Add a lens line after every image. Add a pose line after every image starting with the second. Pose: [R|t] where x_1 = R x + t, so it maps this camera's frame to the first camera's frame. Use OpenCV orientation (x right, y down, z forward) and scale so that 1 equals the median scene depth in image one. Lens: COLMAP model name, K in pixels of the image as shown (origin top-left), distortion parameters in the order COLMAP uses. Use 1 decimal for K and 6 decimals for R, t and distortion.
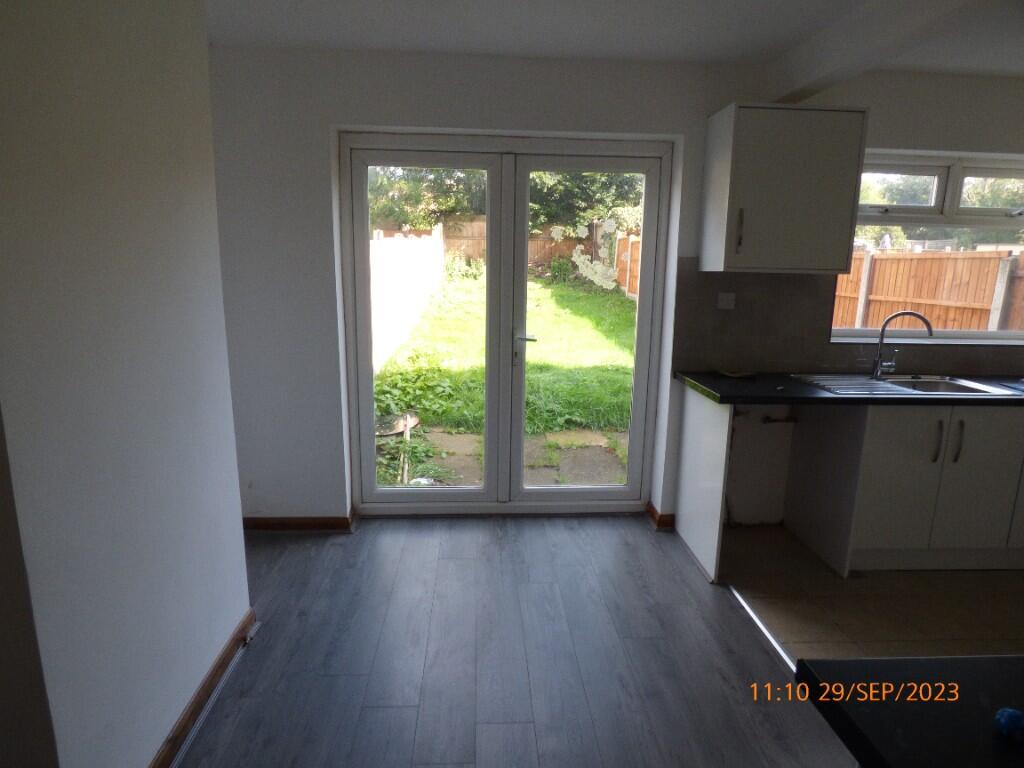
lens RADIAL K [[605.6, 0, 507.9], [0, 605.6, 385.2], [0, 0, 1]] dist [-0.002649, 0.000071]
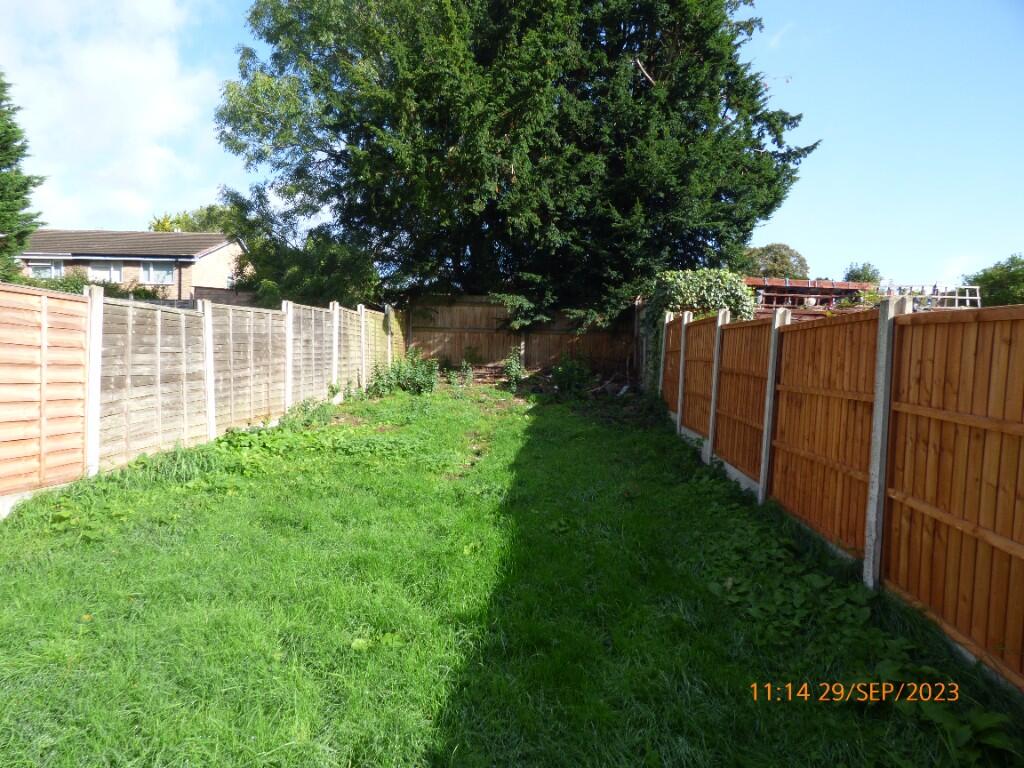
lens RADIAL K [[605.6, 0, 512.0], [0, 605.6, 386.9], [0, 0, 1]] dist [-0.002649, 0.000071]
pose [[0.990925, 0.015966, -0.133462, 0.105251], [-0.038991, 0.984370, -0.171743, -0.077763], [0.128634, 0.175389, 0.976059, 0.410586]]
